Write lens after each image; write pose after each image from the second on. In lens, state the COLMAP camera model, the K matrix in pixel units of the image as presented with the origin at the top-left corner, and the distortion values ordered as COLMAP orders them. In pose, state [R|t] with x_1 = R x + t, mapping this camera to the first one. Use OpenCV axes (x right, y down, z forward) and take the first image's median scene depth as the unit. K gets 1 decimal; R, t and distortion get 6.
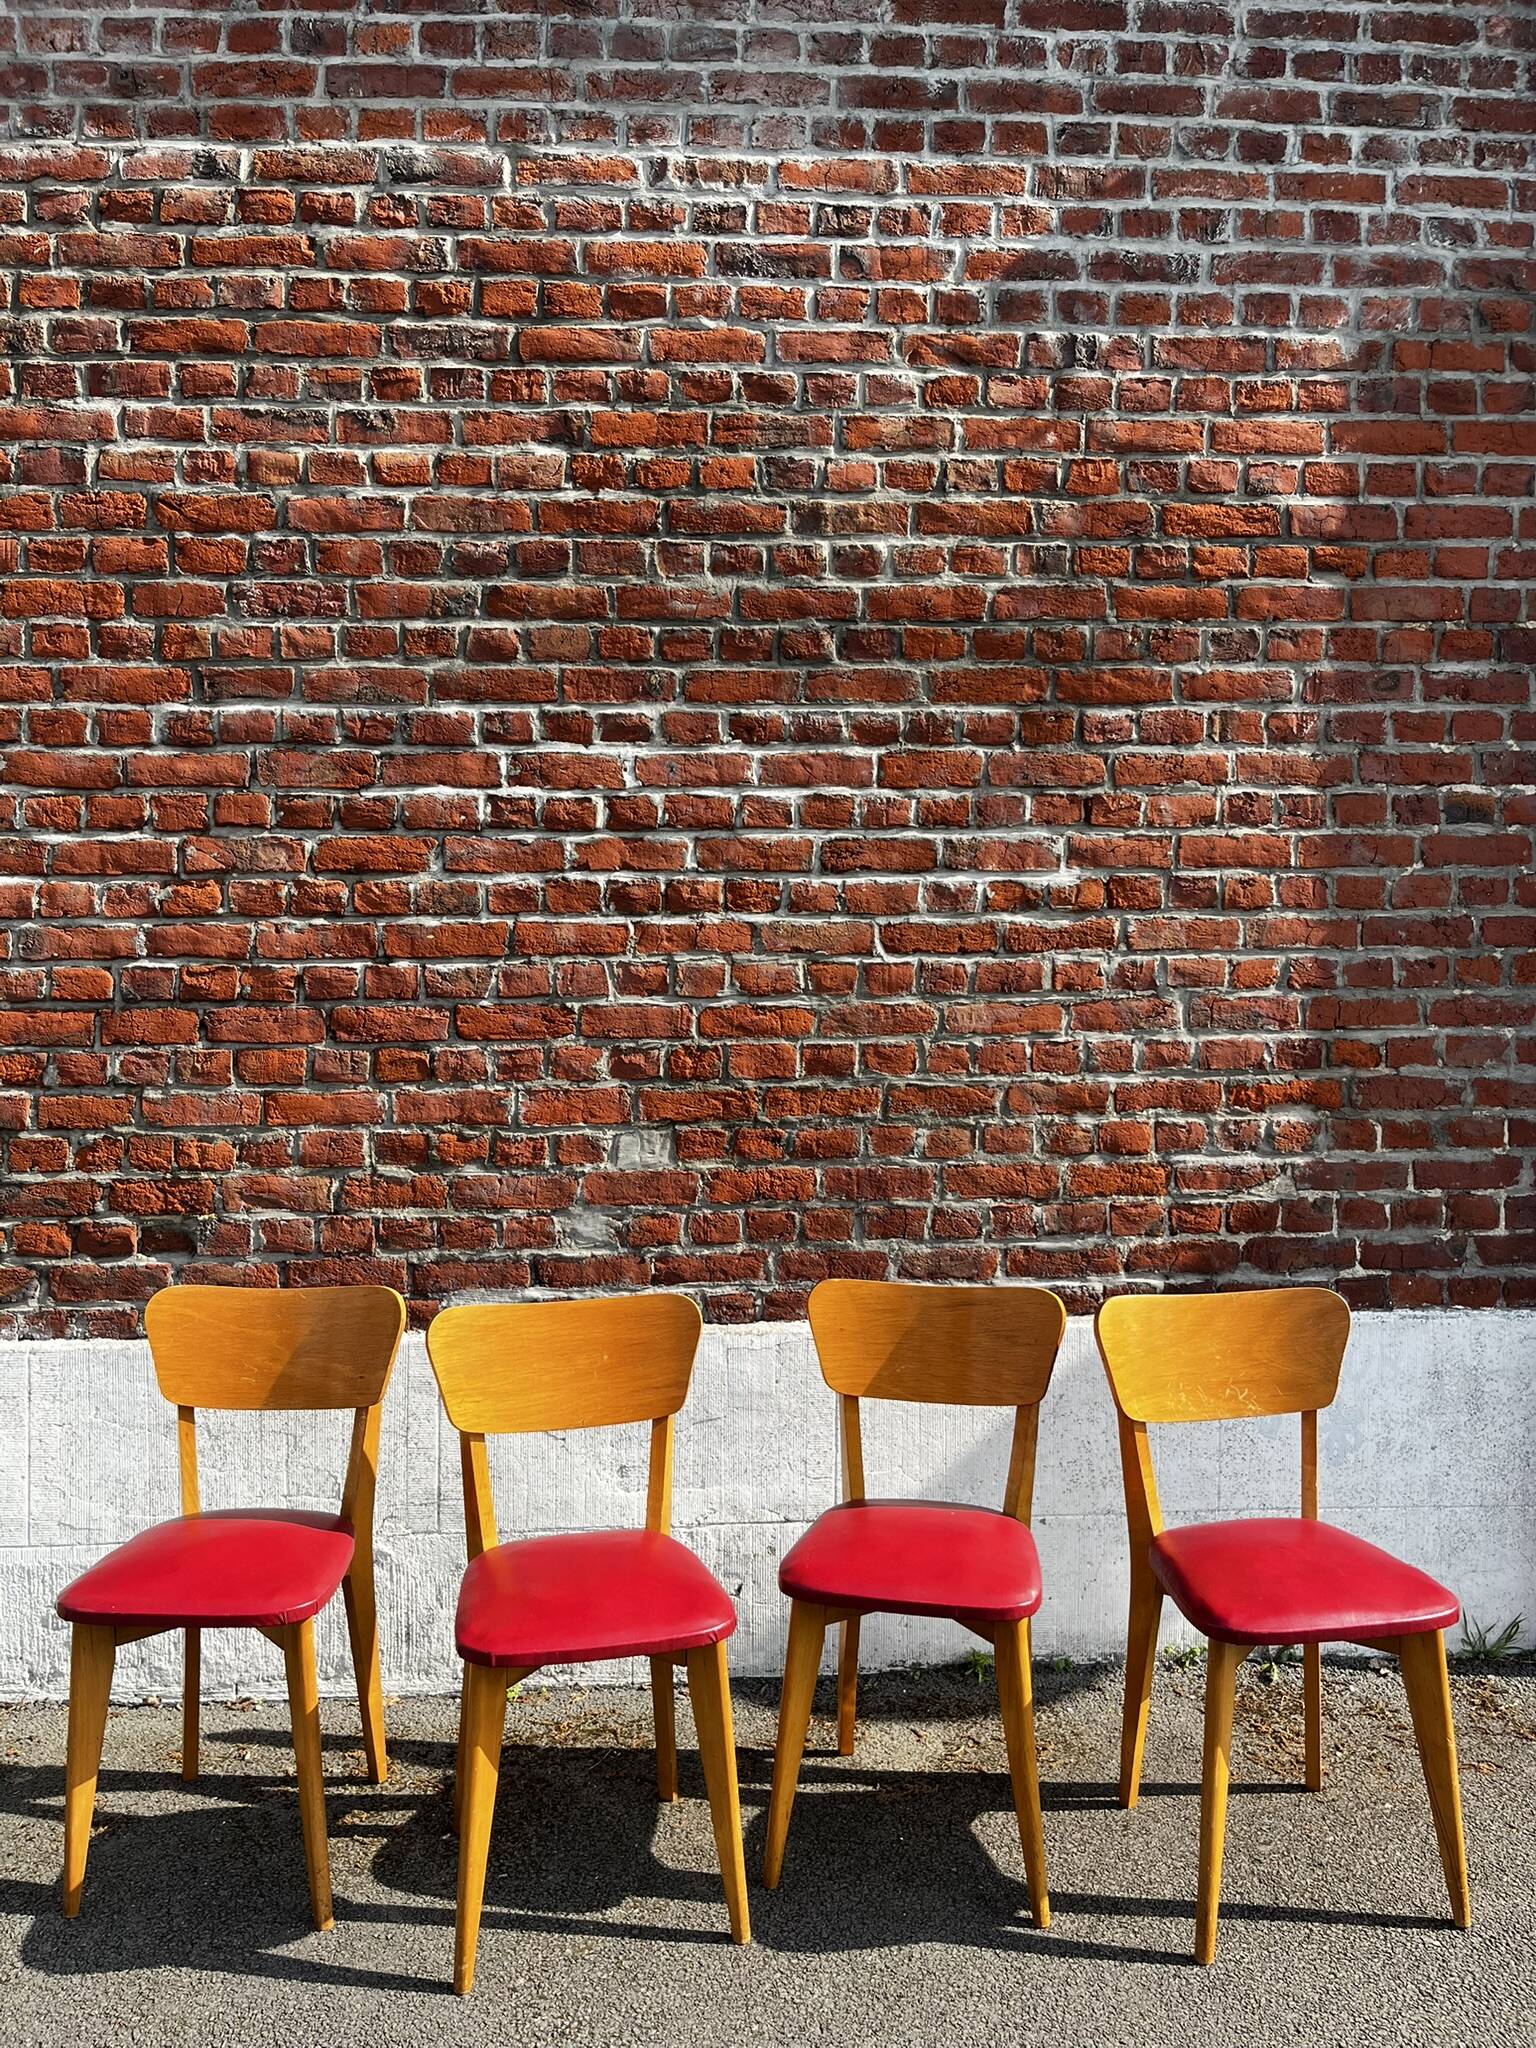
lens RADIAL K [[1545.3, 0, 788.9], [0, 1545.3, 1029.8], [0, 0, 1]] dist [0.049382, -0.074538]
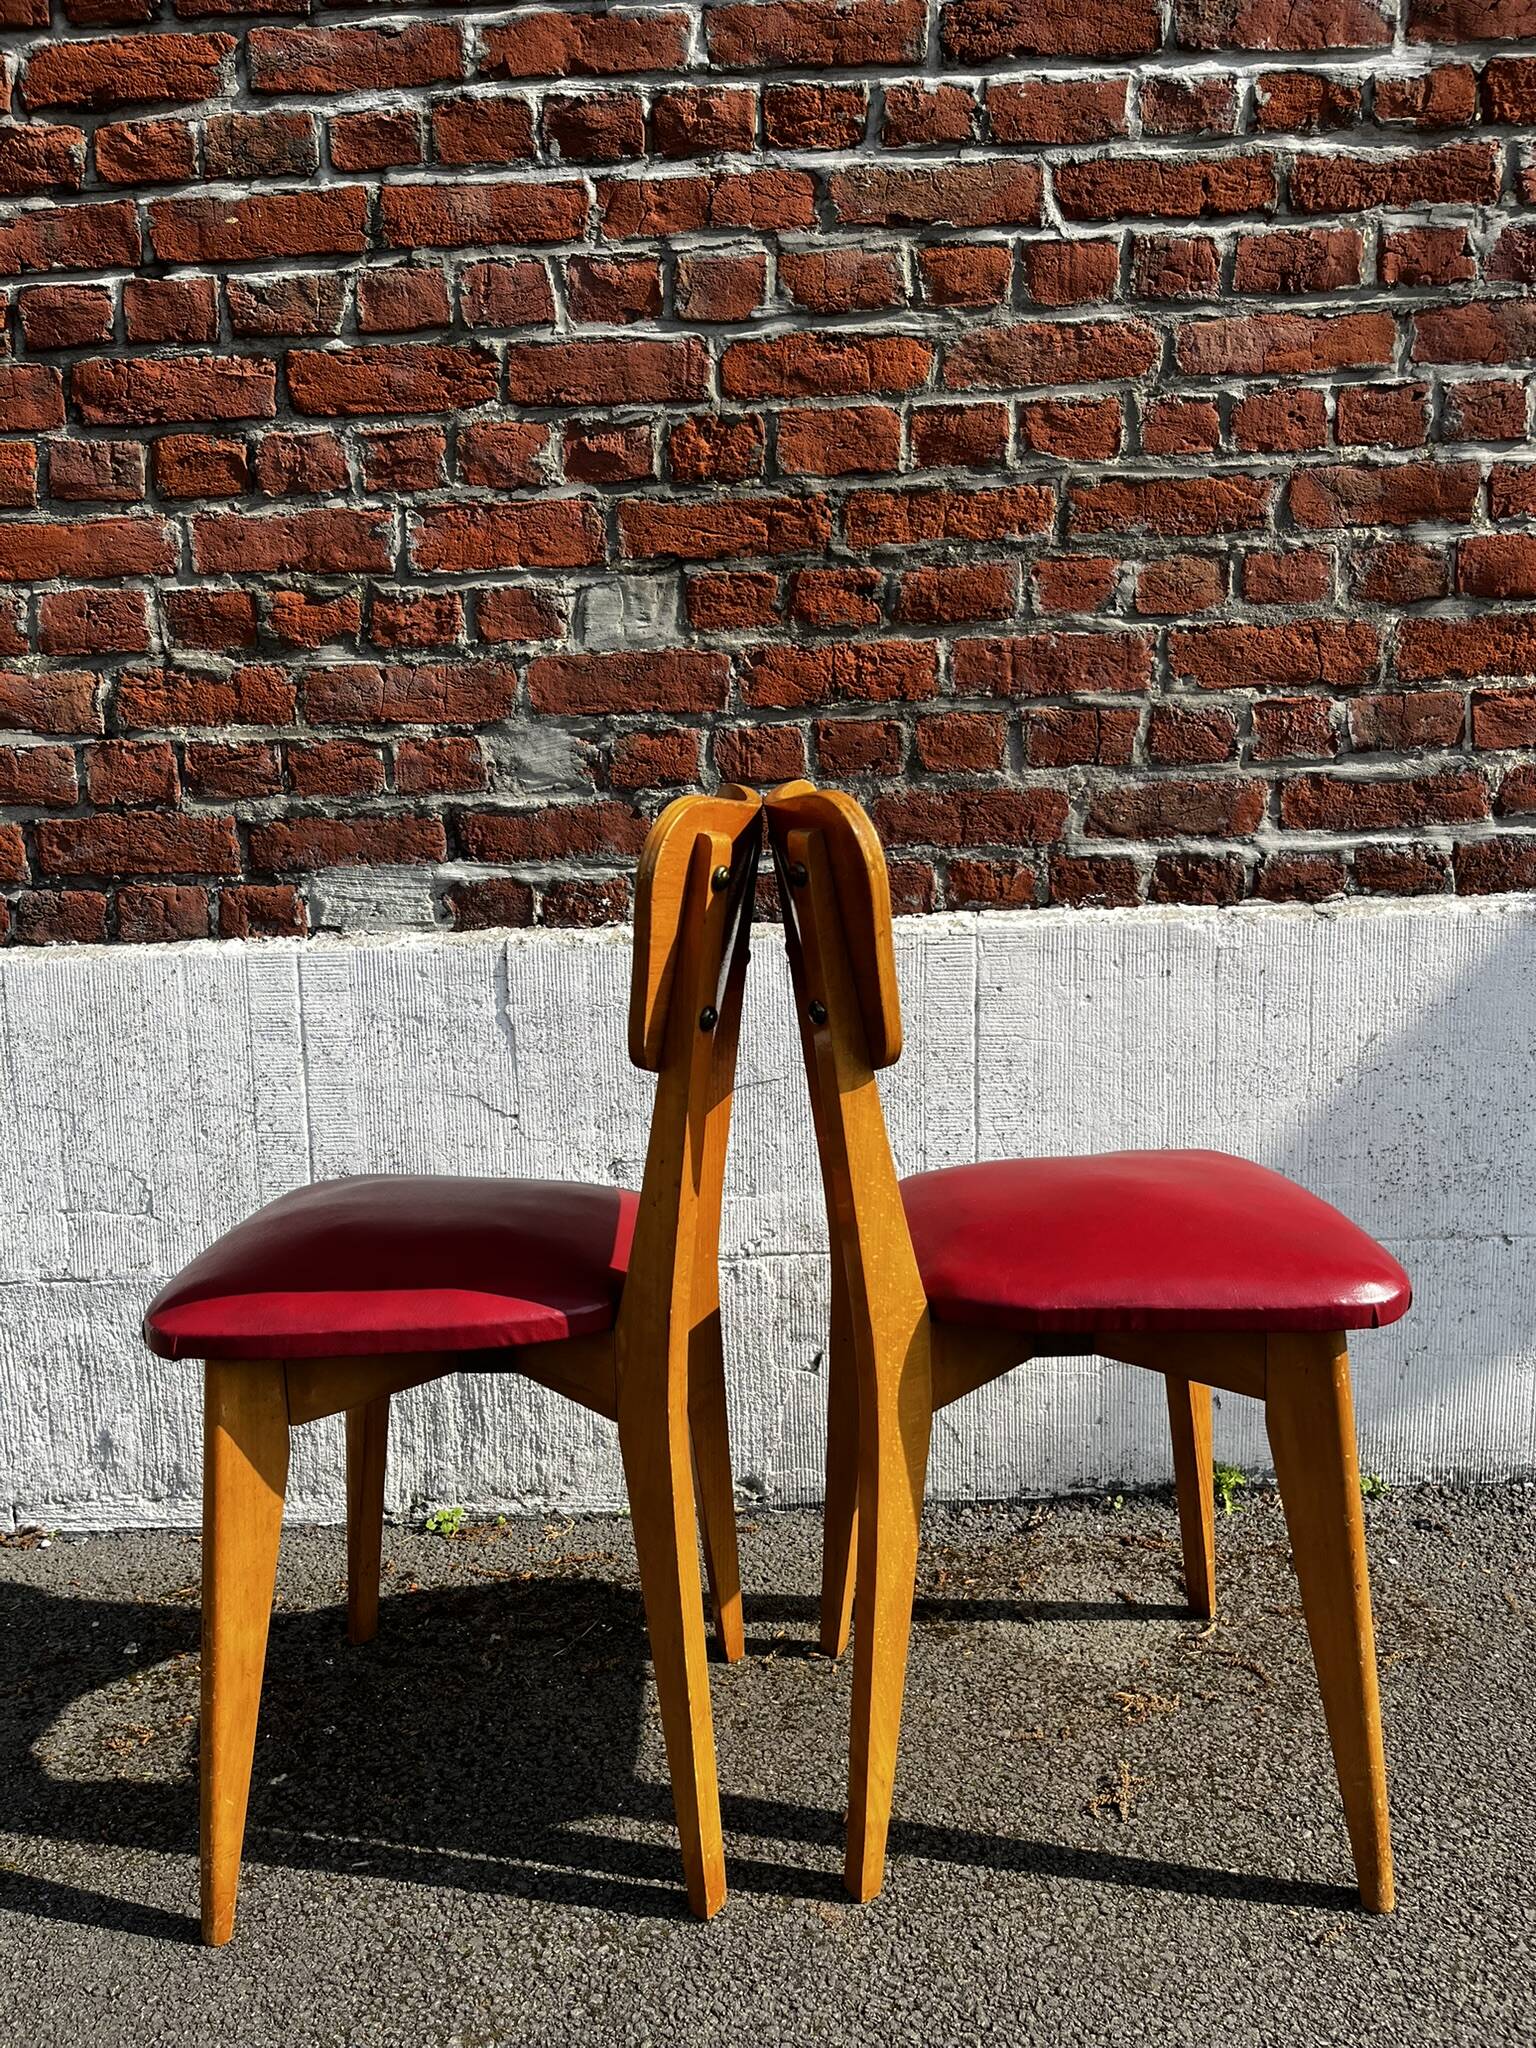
lens RADIAL K [[1545.3, 0, 758.1], [0, 1545.3, 1042.5], [0, 0, 1]] dist [0.049382, -0.074538]
pose [[0.996557, -0.016583, -0.081234, -0.004016], [0.026060, 0.992785, 0.117038, 0.168464], [0.078707, -0.118752, 0.989800, 0.423686]]
